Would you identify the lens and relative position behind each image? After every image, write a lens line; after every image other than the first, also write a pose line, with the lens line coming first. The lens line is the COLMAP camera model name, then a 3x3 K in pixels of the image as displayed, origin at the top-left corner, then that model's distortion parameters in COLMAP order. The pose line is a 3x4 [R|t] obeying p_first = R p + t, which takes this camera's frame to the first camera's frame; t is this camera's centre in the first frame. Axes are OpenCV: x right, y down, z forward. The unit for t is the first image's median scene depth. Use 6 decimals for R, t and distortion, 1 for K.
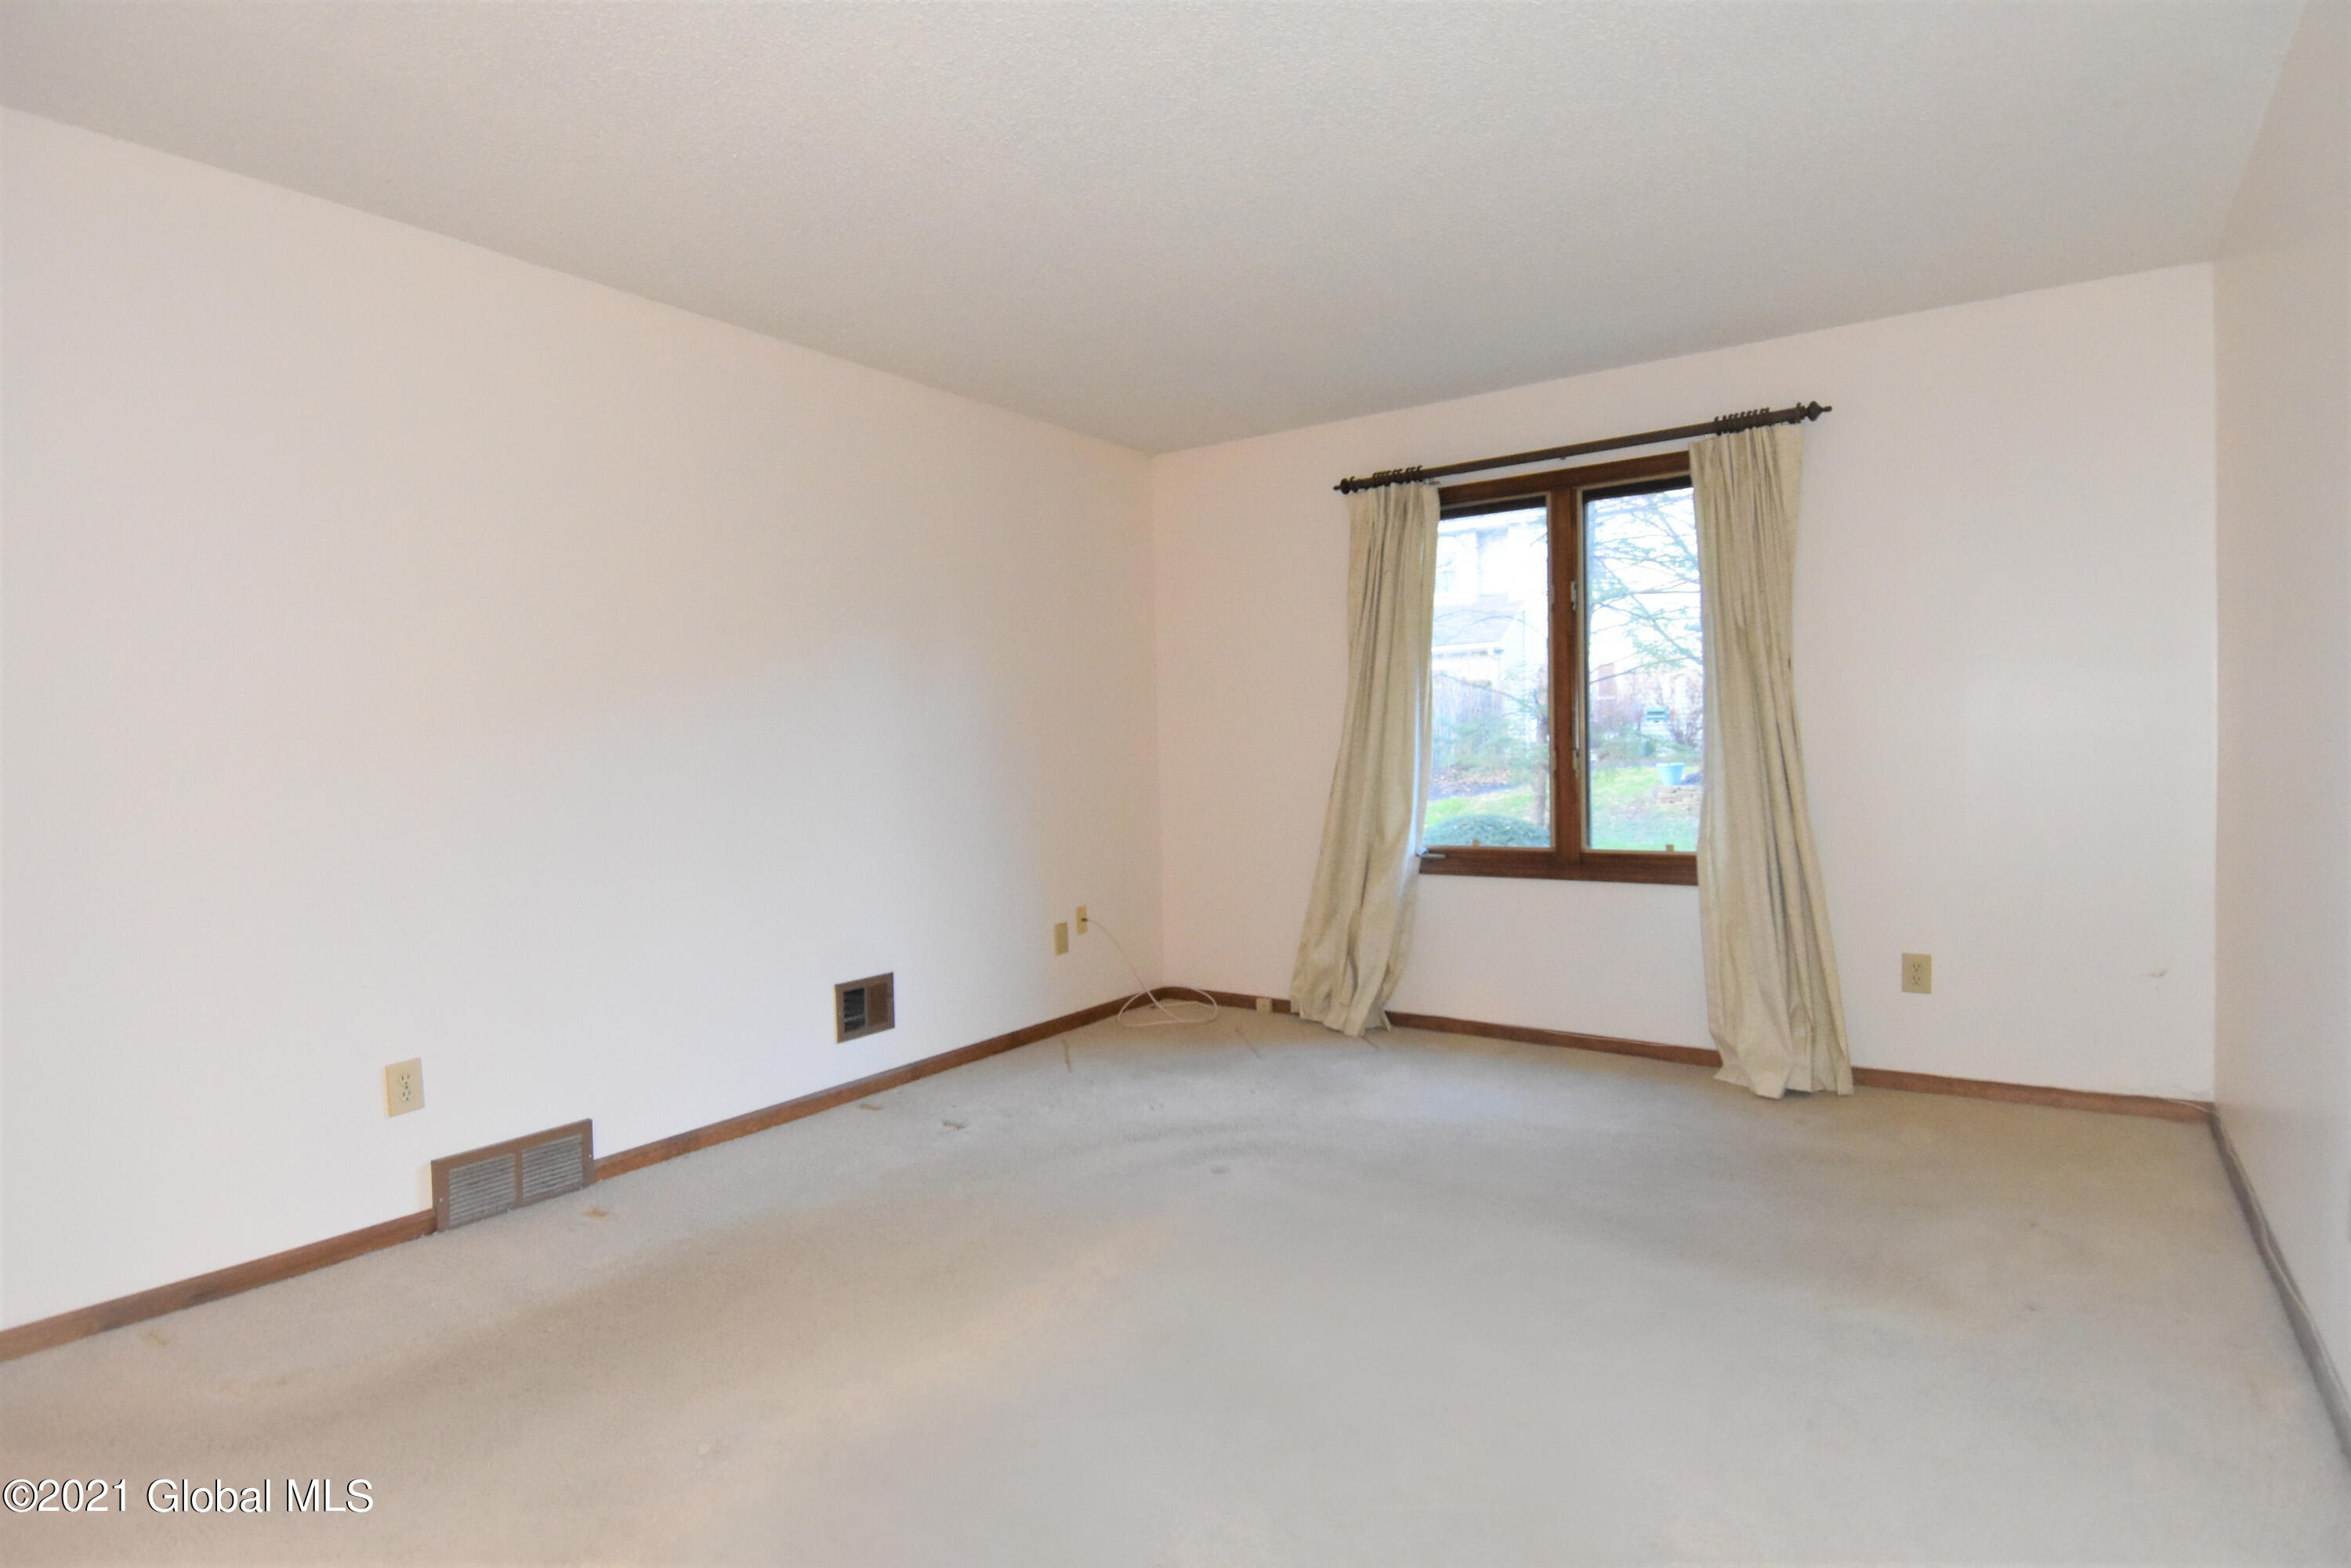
lens RADIAL K [[1254.3, 0, 1181.8], [0, 1254.3, 785.9], [0, 0, 1]] dist [0.073488, -0.079068]
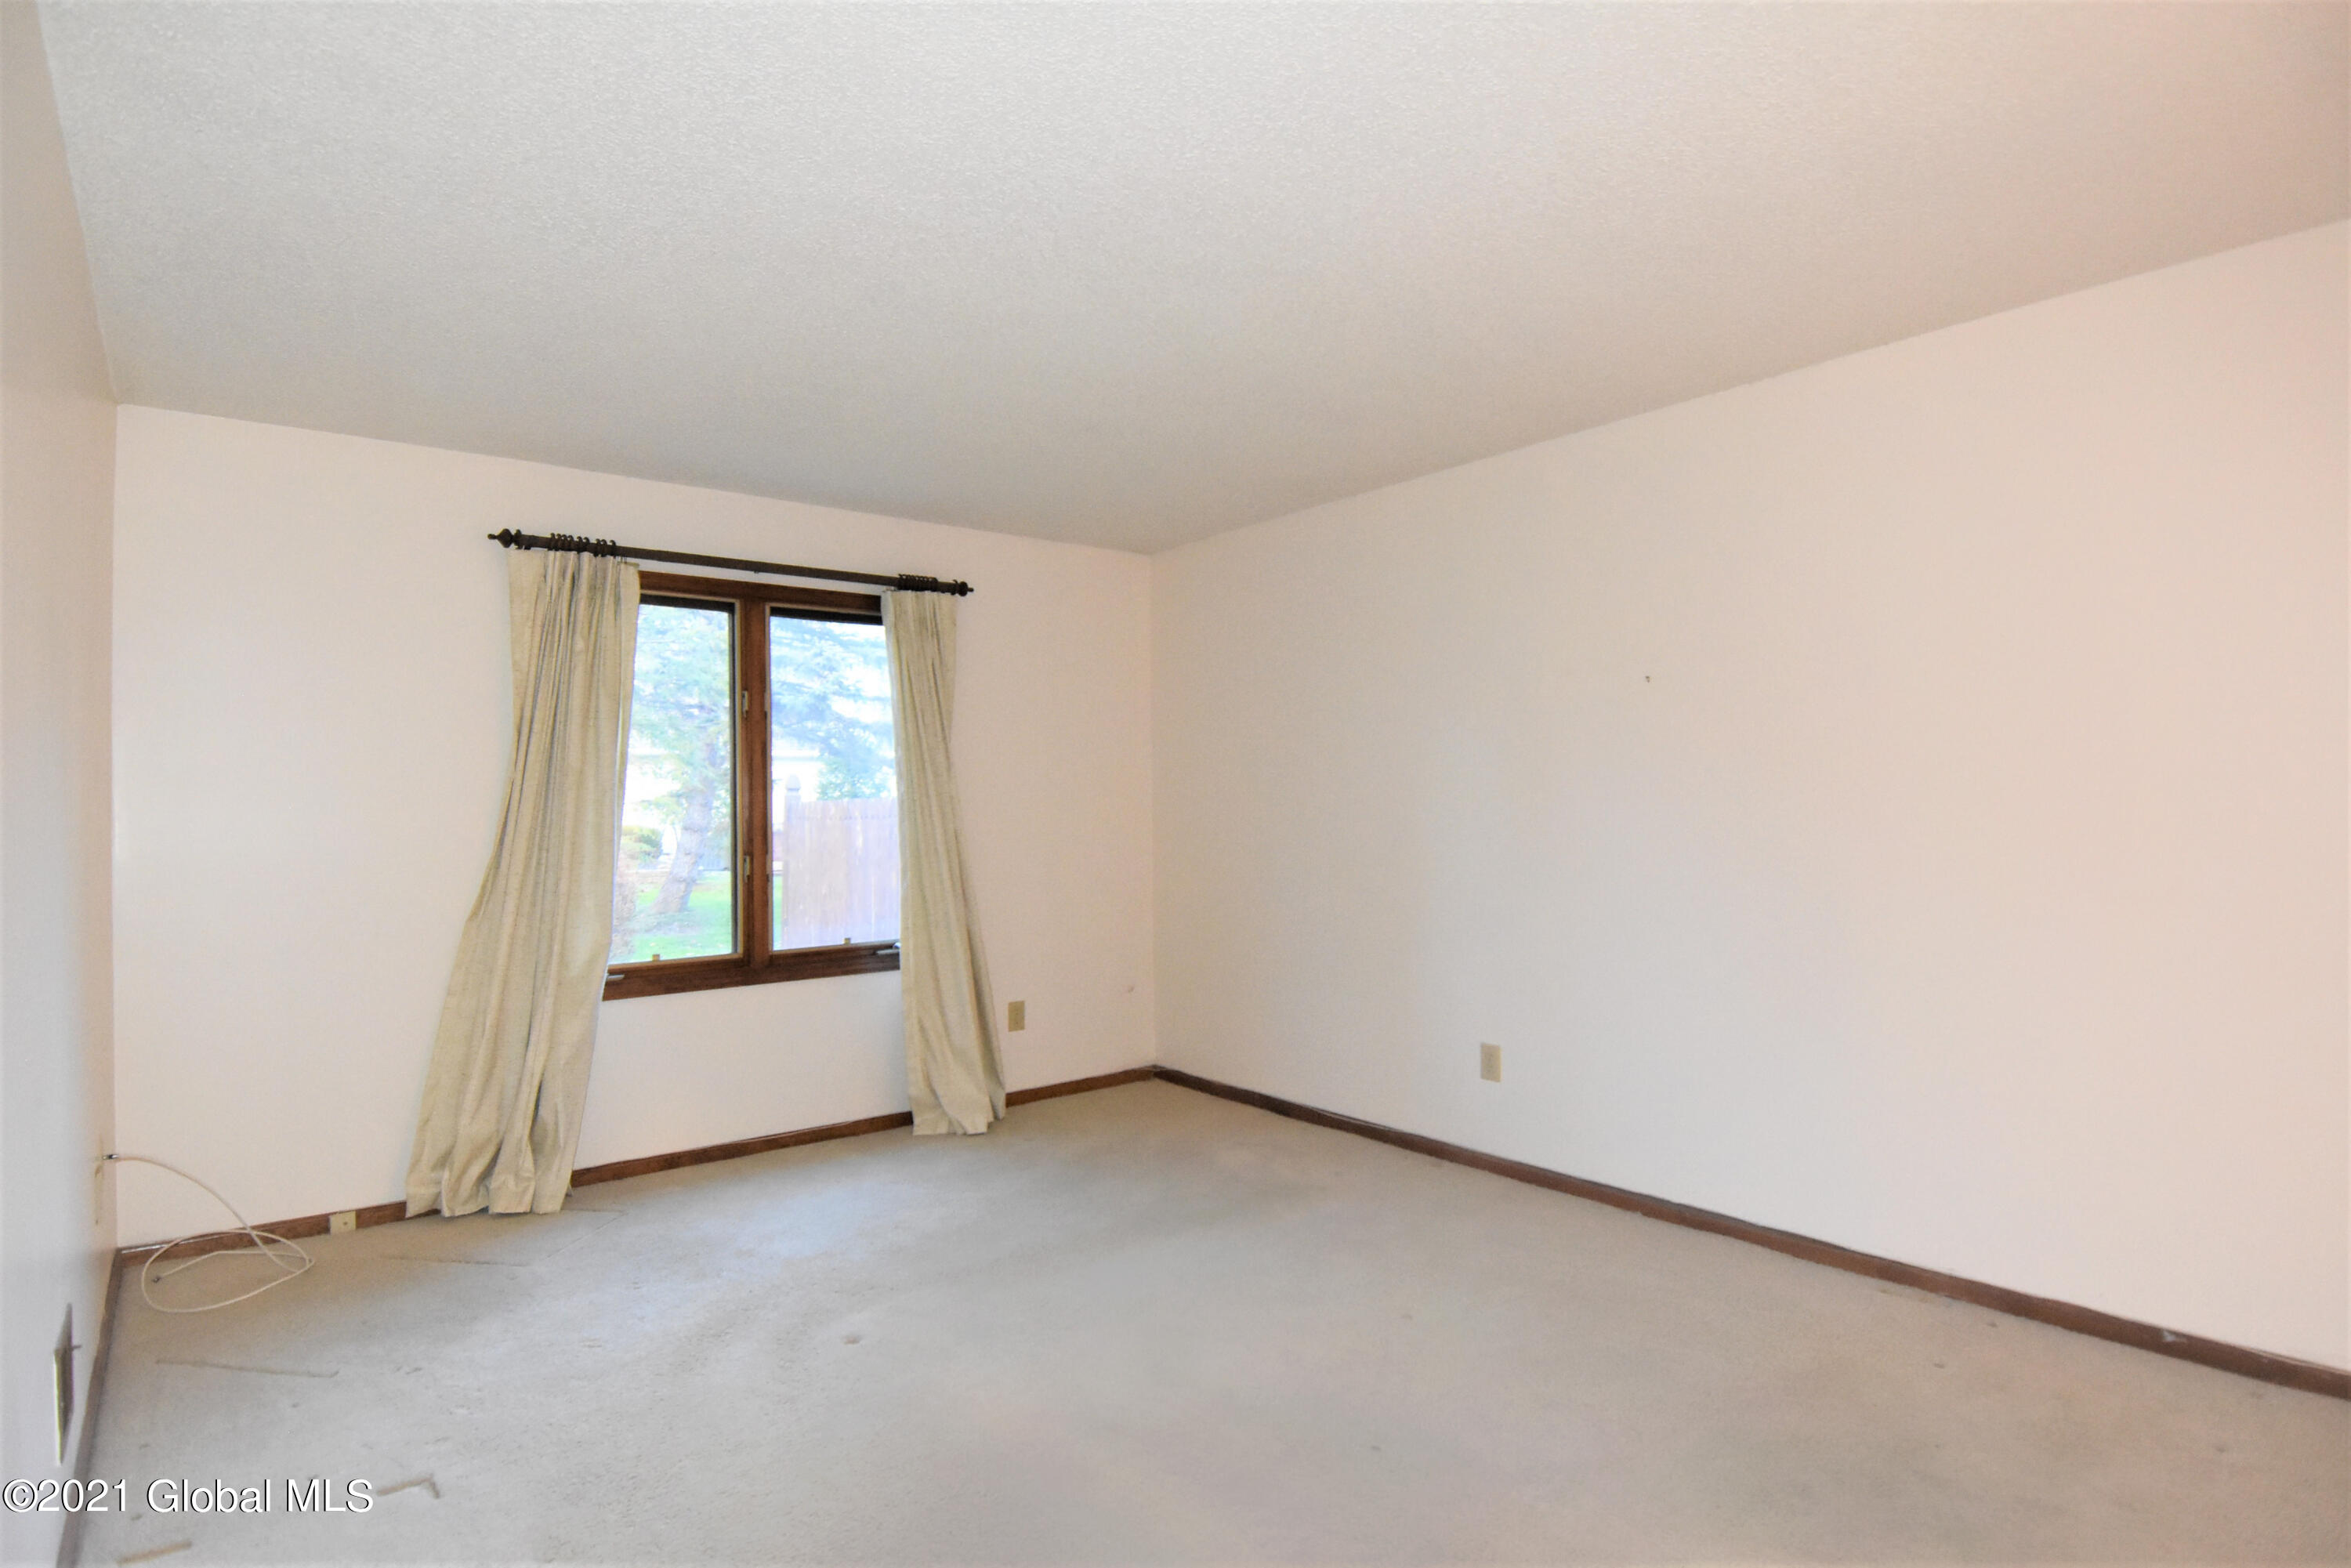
lens RADIAL K [[1225.0, 0, 1186.0], [0, 1225.0, 785.0], [0, 0, 1]] dist [0.052696, -0.058213]
pose [[0.293062, 0.044223, 0.955070, -0.558656], [0.046267, 0.997103, -0.060366, -0.008718], [-0.954973, 0.061879, 0.290167, 0.391035]]
